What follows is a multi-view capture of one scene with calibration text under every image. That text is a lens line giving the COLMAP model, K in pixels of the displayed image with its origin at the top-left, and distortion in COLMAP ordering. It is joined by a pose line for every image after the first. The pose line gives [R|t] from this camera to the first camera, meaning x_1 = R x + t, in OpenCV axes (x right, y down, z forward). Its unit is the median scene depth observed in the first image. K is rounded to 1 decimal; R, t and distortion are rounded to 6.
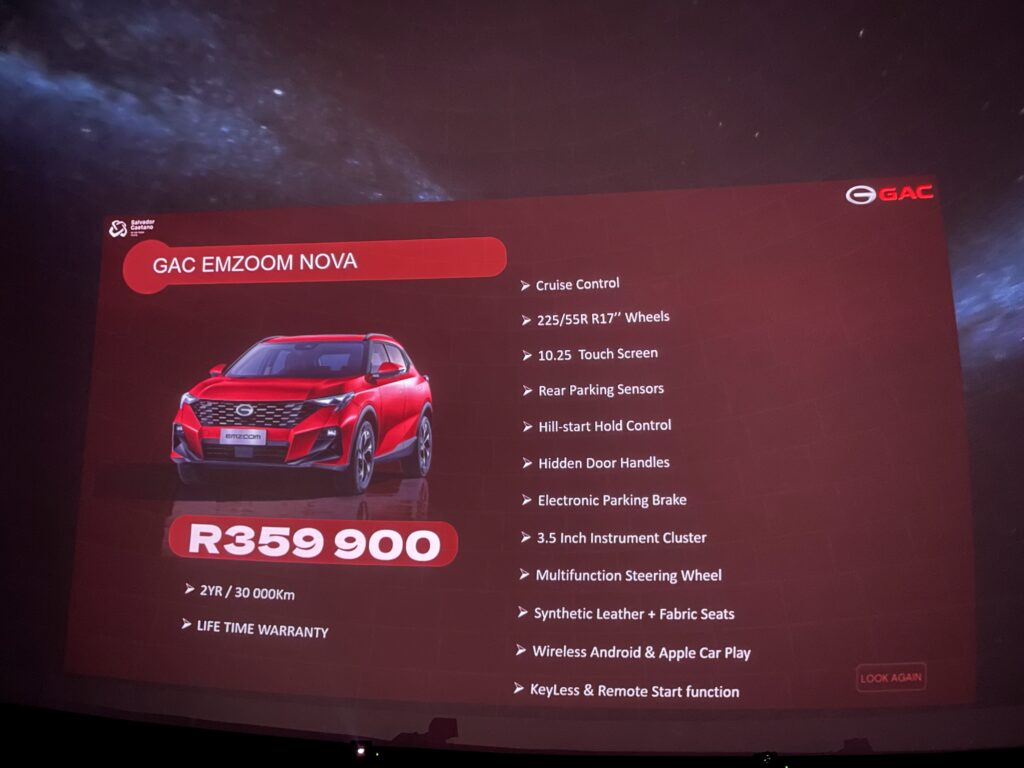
lens RADIAL K [[745.8, 0, 510.2], [0, 745.8, 382.2], [0, 0, 1]] dist [-0.049743, 0.005771]
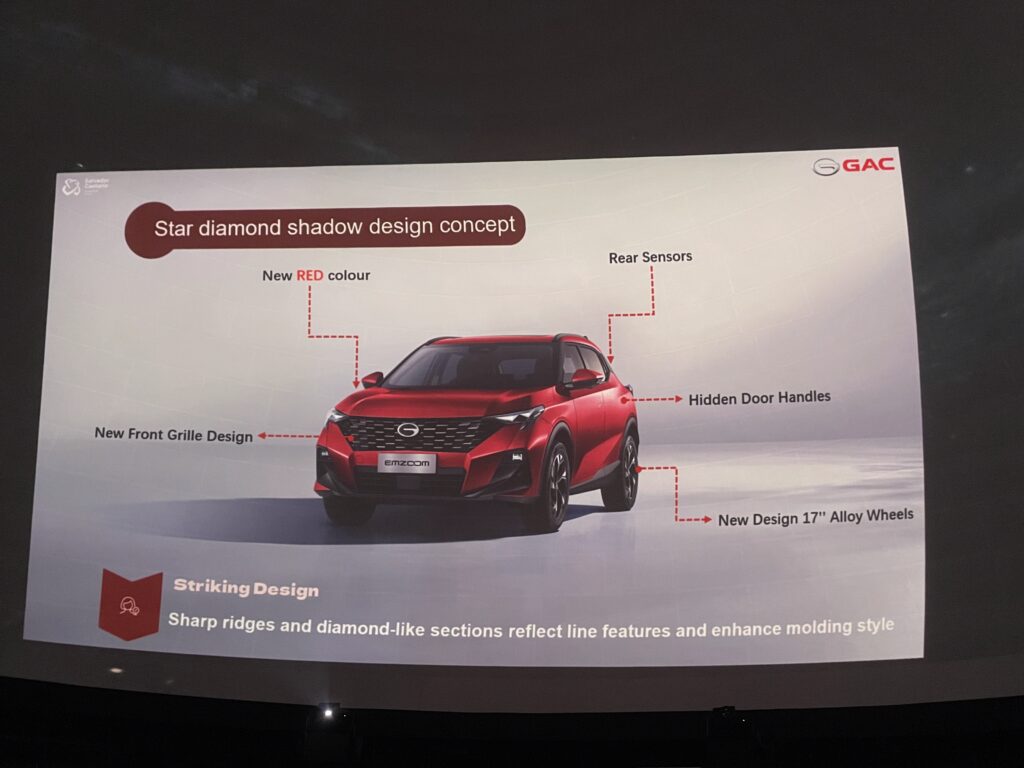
lens RADIAL K [[745.8, 0, 517.1], [0, 745.8, 388.4], [0, 0, 1]] dist [-0.049743, 0.005771]
pose [[0.998327, -0.001363, 0.057796, -0.286634], [-0.001855, 0.998452, 0.055583, -0.051276], [-0.057783, -0.055597, 0.996780, 0.197892]]
